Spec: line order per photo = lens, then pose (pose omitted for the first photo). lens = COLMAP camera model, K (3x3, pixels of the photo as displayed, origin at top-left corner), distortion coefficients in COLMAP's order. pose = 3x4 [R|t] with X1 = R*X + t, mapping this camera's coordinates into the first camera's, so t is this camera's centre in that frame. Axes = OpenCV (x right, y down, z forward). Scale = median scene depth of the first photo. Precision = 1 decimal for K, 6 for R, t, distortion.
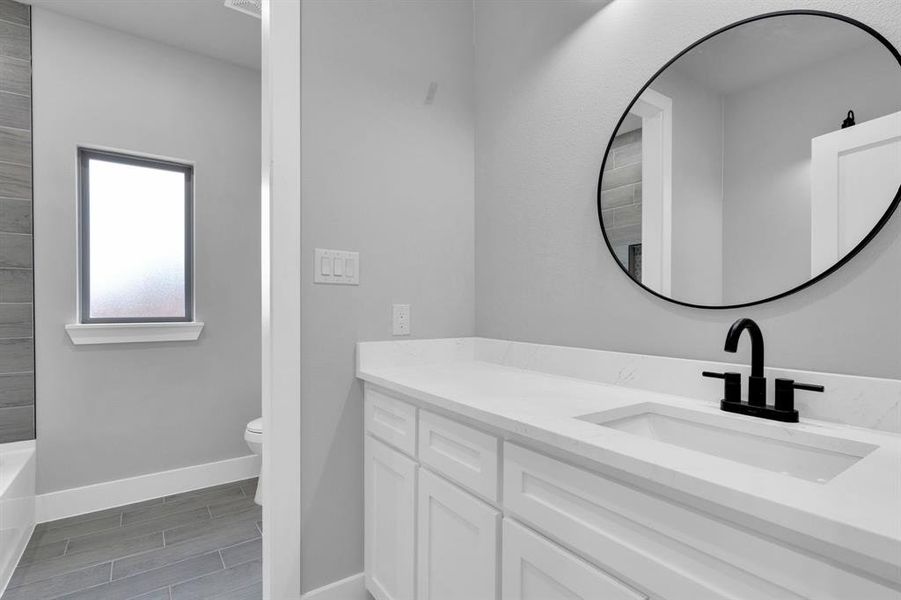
lens RADIAL K [[442.7, 0, 448.4], [0, 442.7, 306.7], [0, 0, 1]] dist [0.000732, 0.000620]
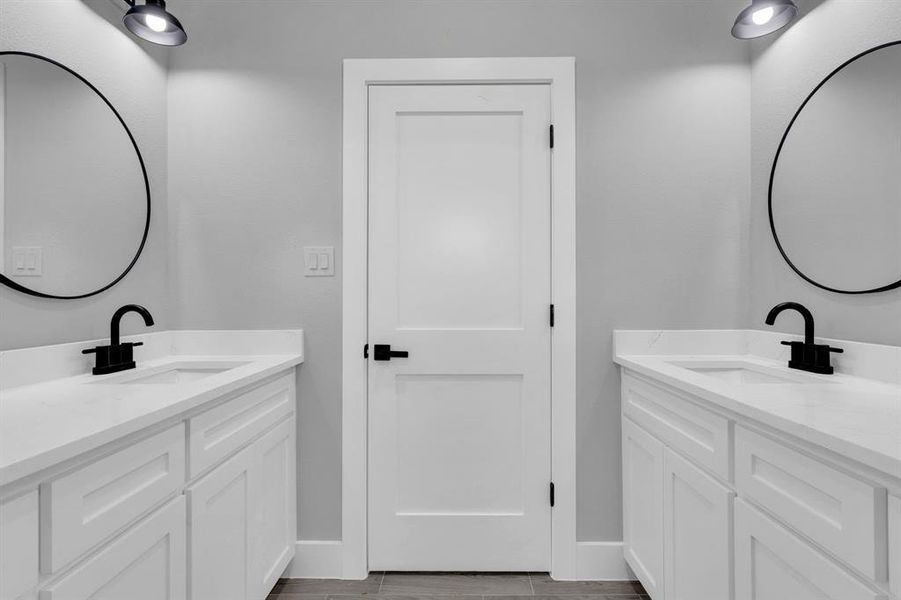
lens RADIAL K [[464.4, 0, 450.5], [0, 464.4, 300.0], [0, 0, 1]] dist [0.000853, -0.000231]
pose [[0.819257, -0.002950, -0.573419, 0.203309], [0.004786, 0.999987, 0.001692, 0.003742], [0.573407, -0.004131, 0.819260, -0.290698]]
